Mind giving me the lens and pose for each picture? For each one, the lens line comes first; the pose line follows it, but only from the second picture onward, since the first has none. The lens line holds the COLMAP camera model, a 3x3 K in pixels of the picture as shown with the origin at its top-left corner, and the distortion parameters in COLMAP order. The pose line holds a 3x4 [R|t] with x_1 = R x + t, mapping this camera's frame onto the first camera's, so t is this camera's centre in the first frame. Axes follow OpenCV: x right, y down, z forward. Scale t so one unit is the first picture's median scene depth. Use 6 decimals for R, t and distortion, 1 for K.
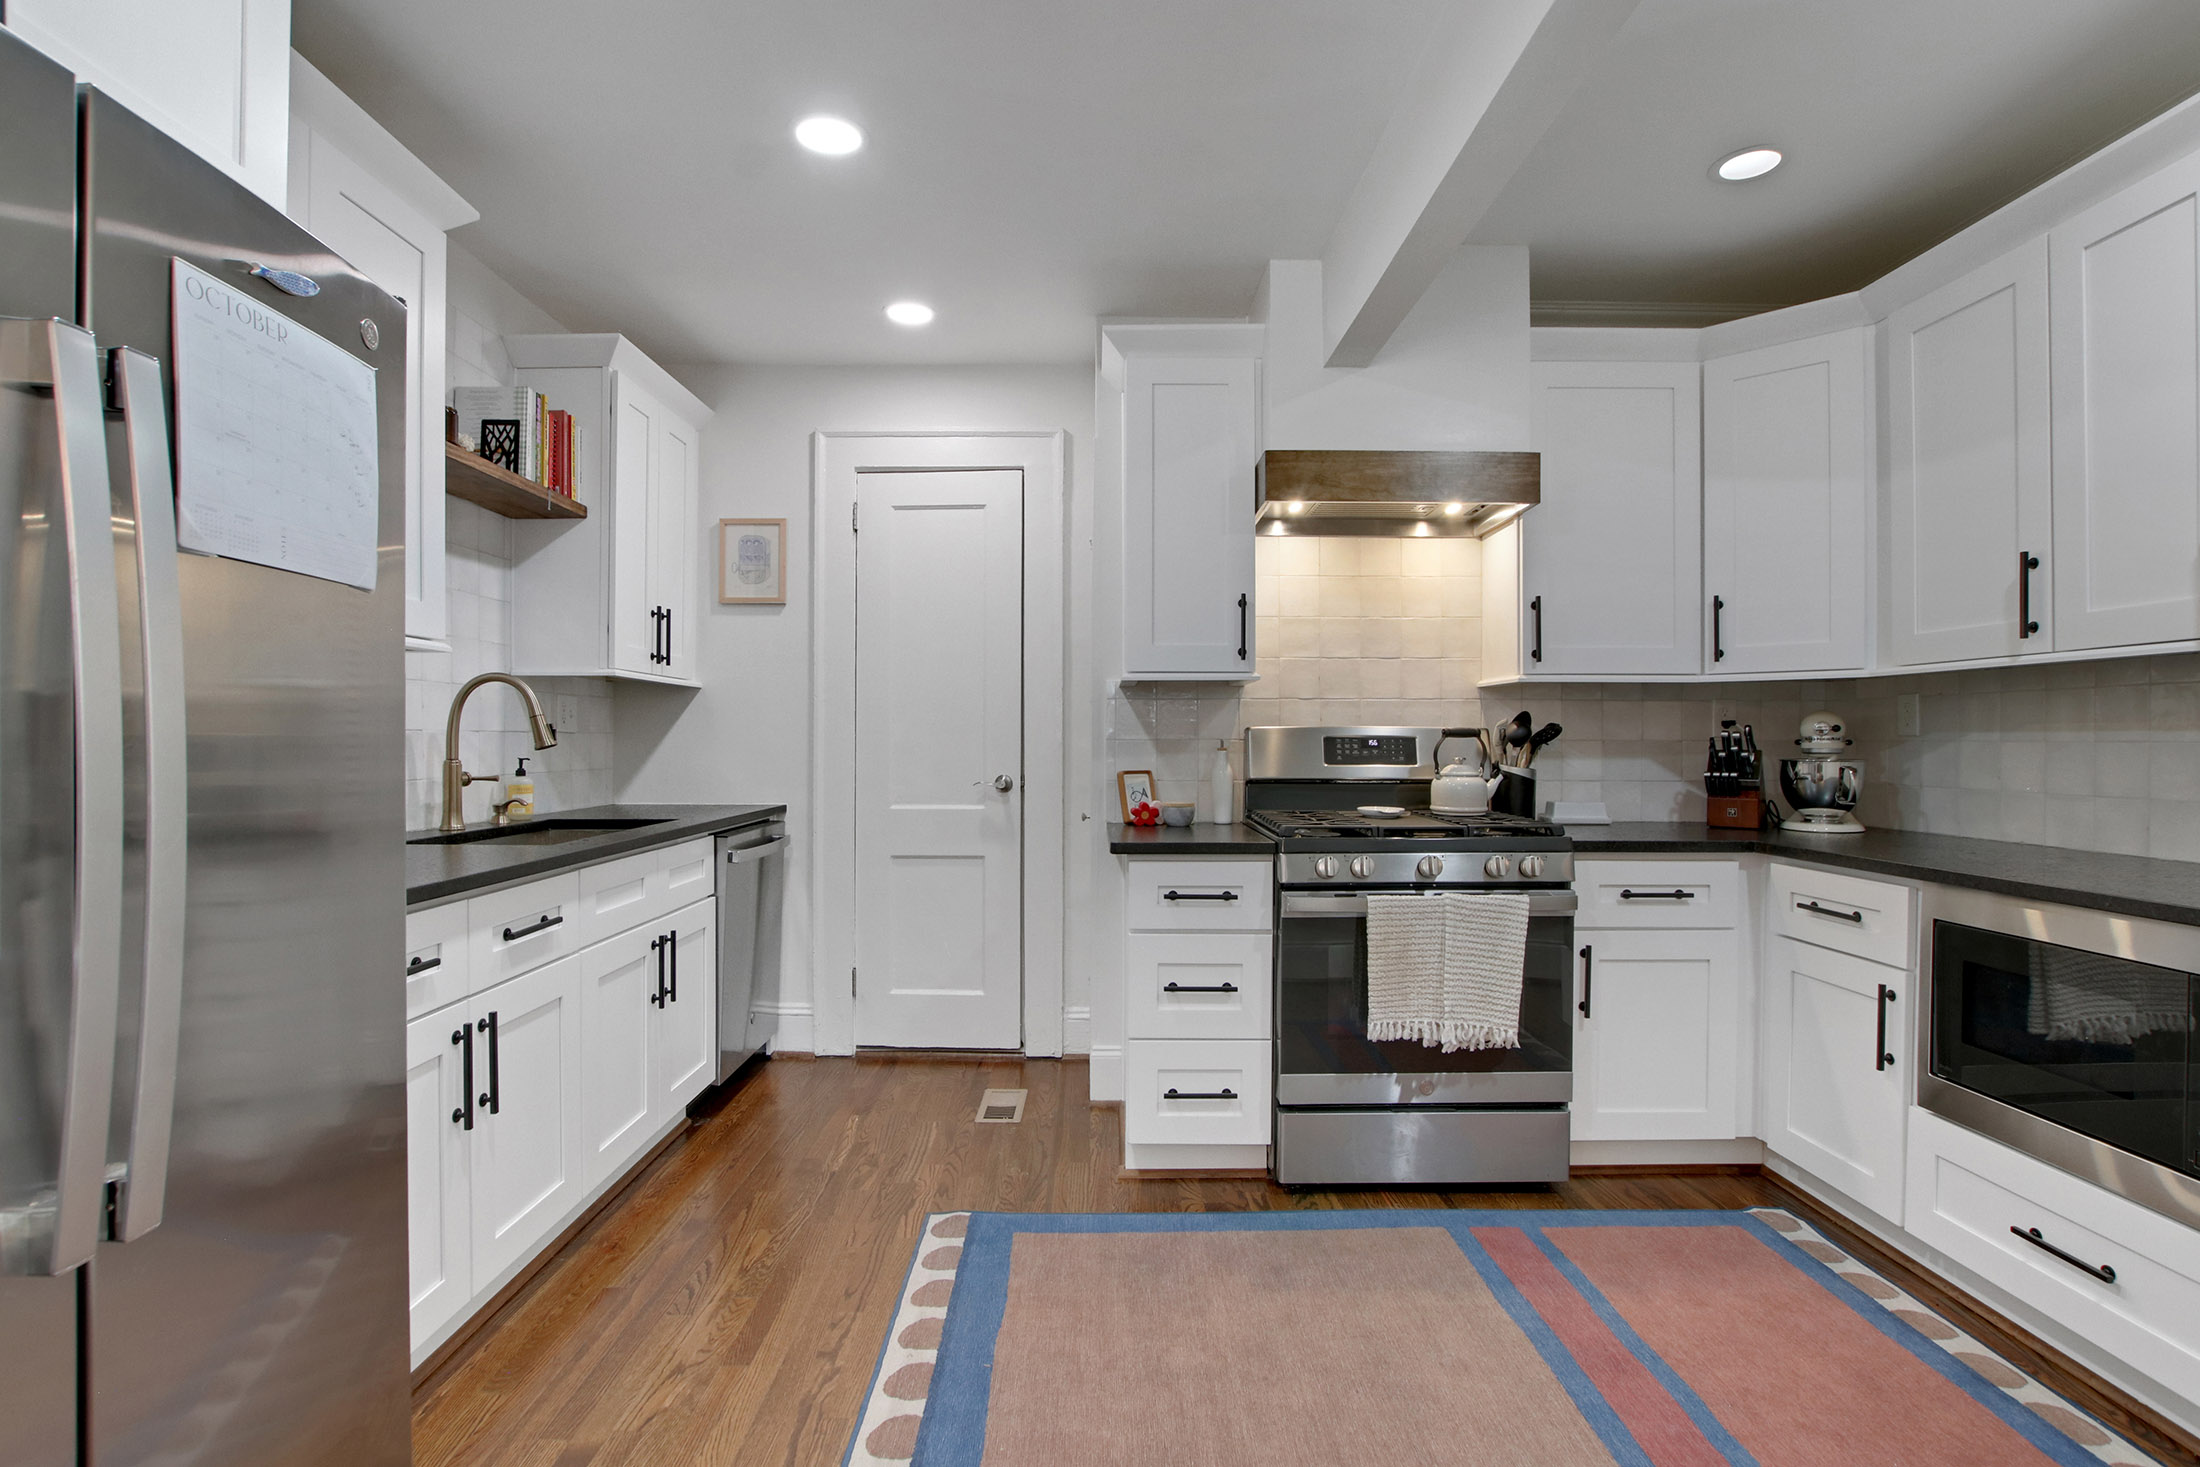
lens RADIAL K [[1070.8, 0, 1116.9], [0, 1070.8, 729.3], [0, 0, 1]] dist [-0.007455, 0.000863]
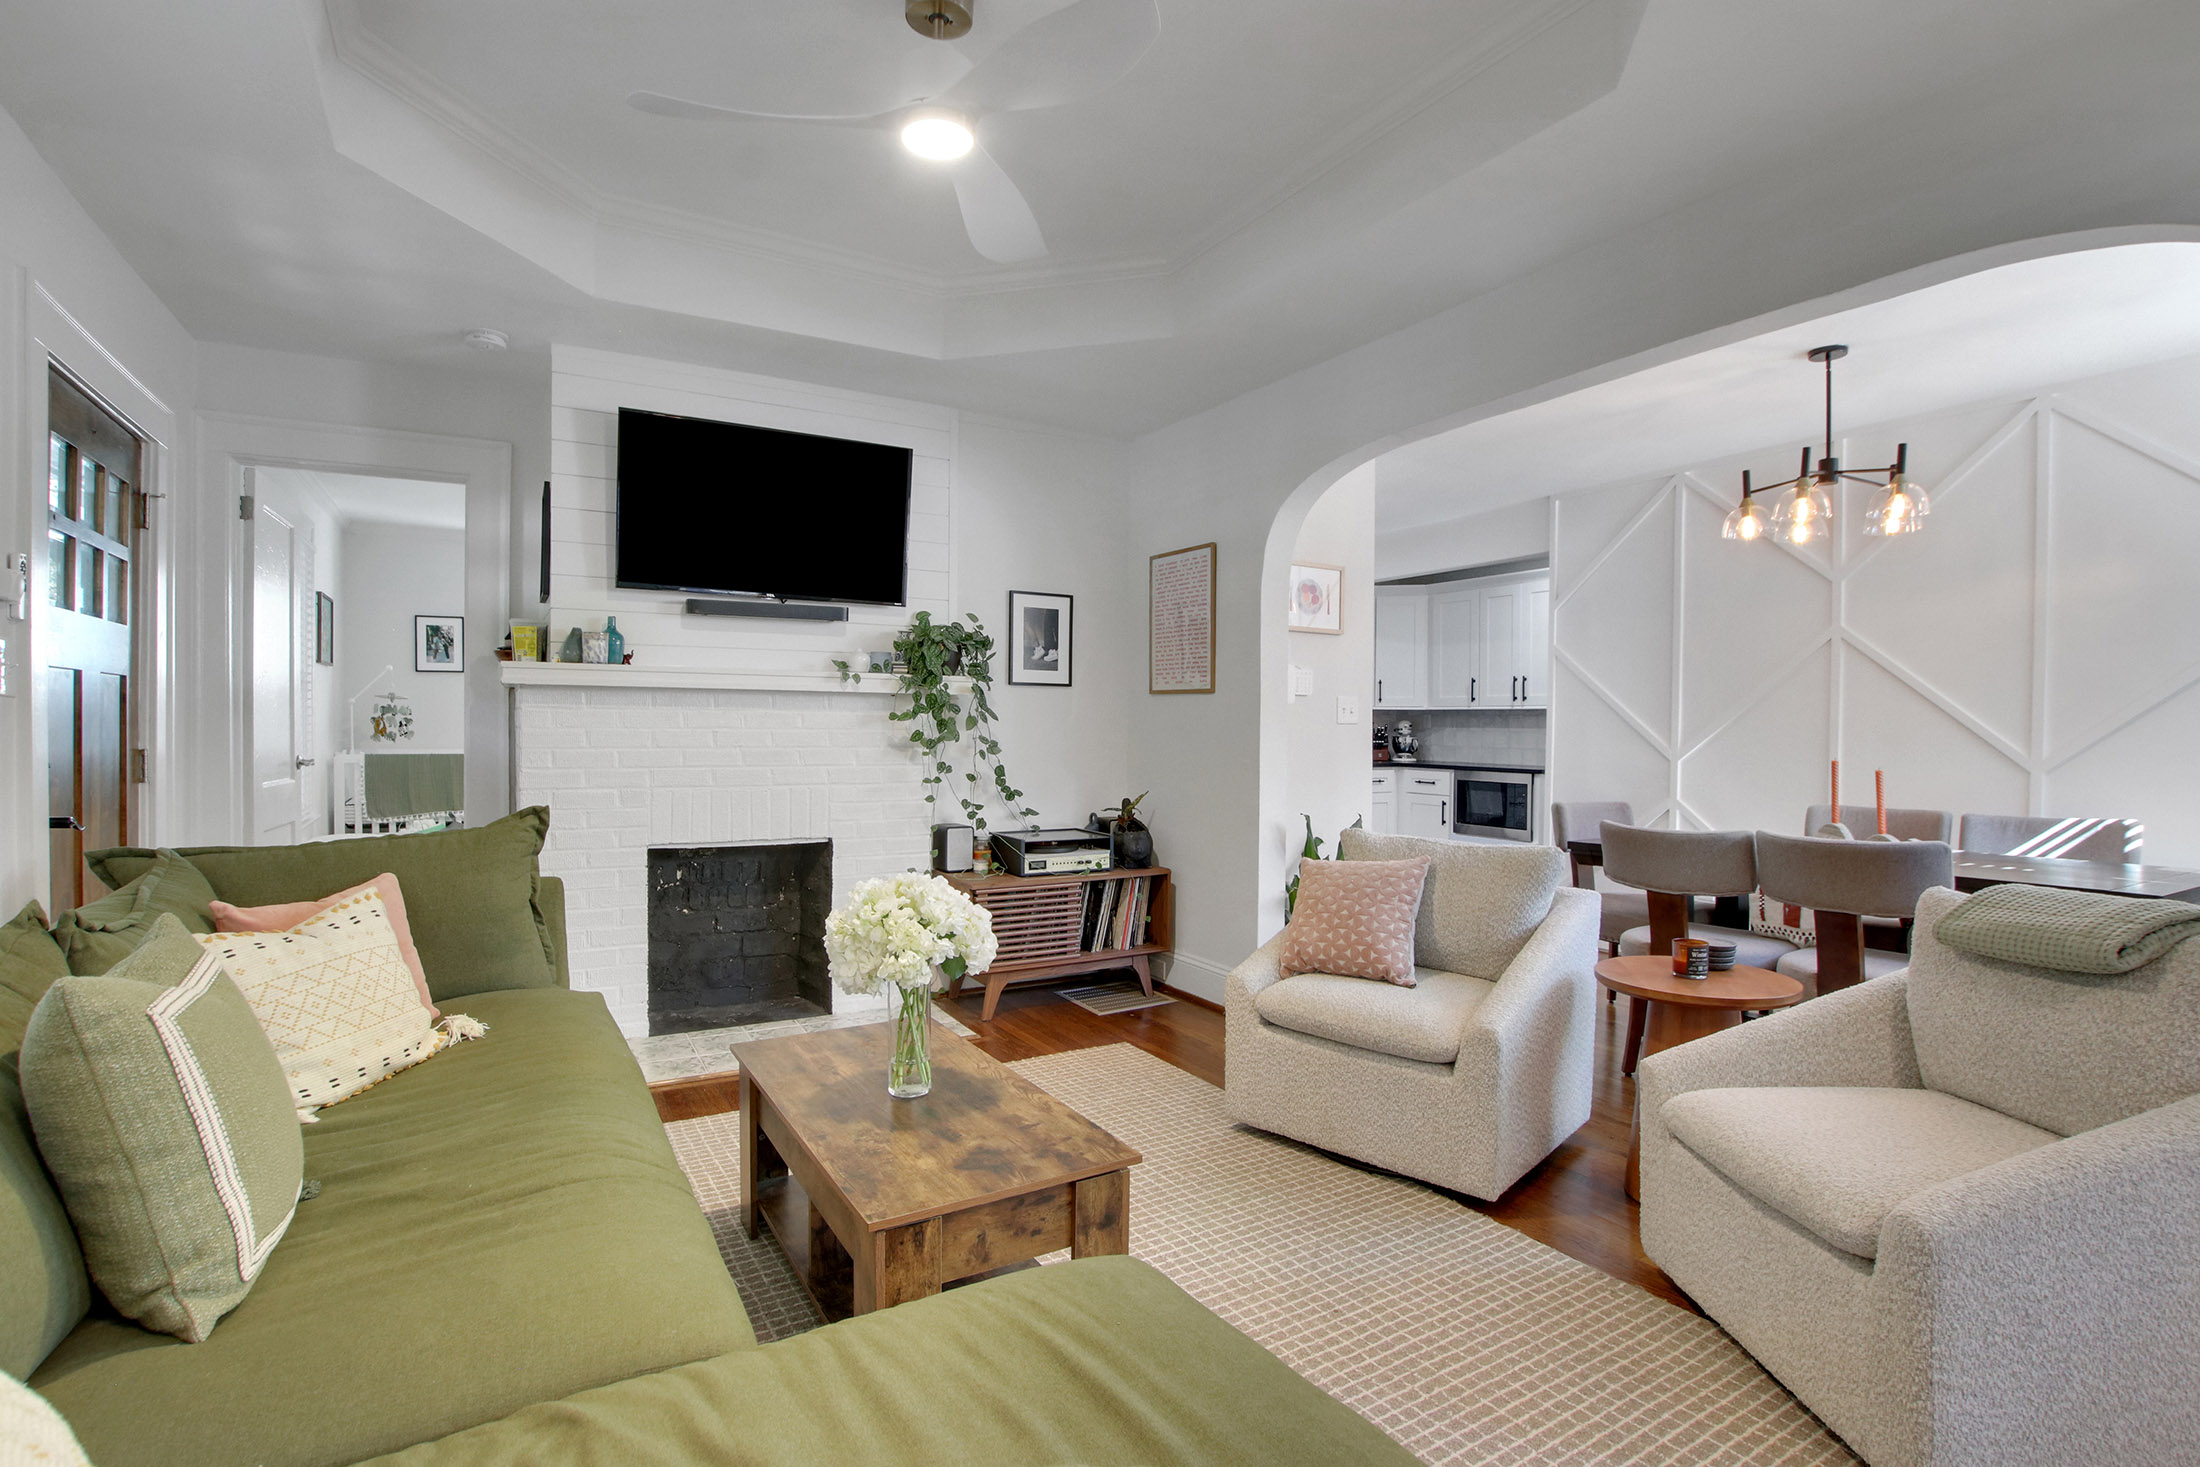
lens RADIAL K [[1045.4, 0, 1100.0], [0, 1045.4, 733.5], [0, 0, 1]] dist [-0.026975, 0.001497]
pose [[0.870161, 0.001452, 0.492765, -1.606006], [-0.011831, 0.999769, 0.017946, -0.023650], [-0.492625, -0.021446, 0.869977, -1.174815]]
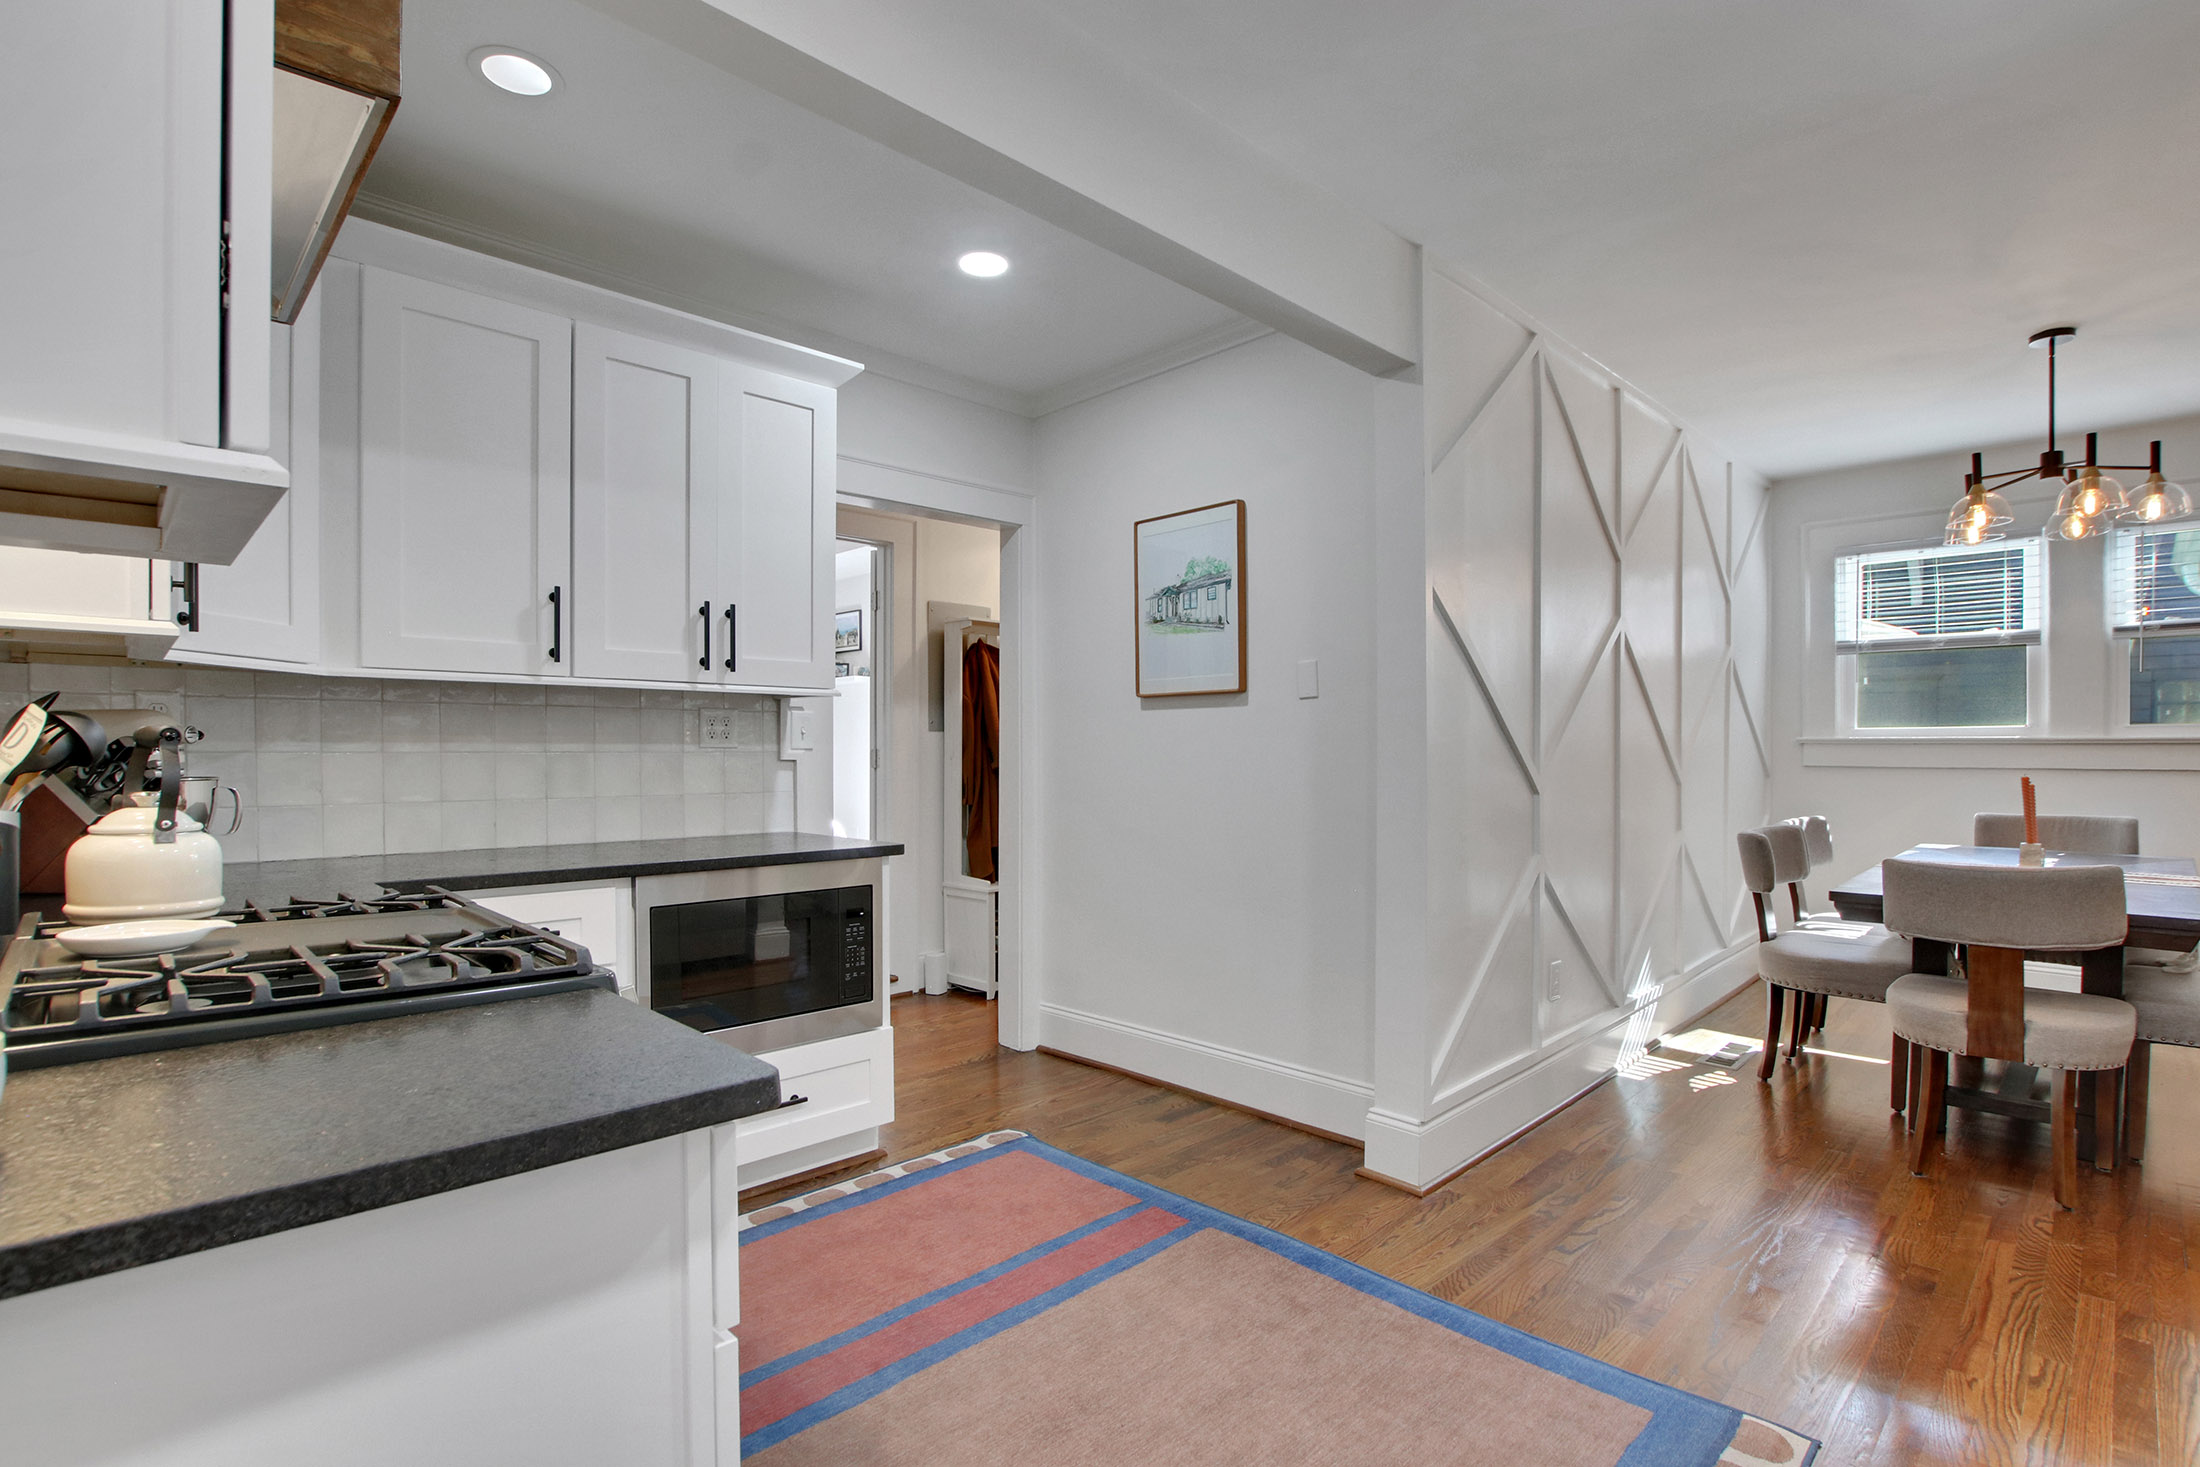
lens RADIAL K [[1050.2, 0, 1097.0], [0, 1050.2, 749.4], [0, 0, 1]] dist [-0.021292, 0.001490]
pose [[-0.686577, -0.001218, 0.727056, -0.293709], [-0.008988, 0.999936, -0.006813, 0.008429], [-0.727002, -0.011212, -0.686544, 1.095578]]
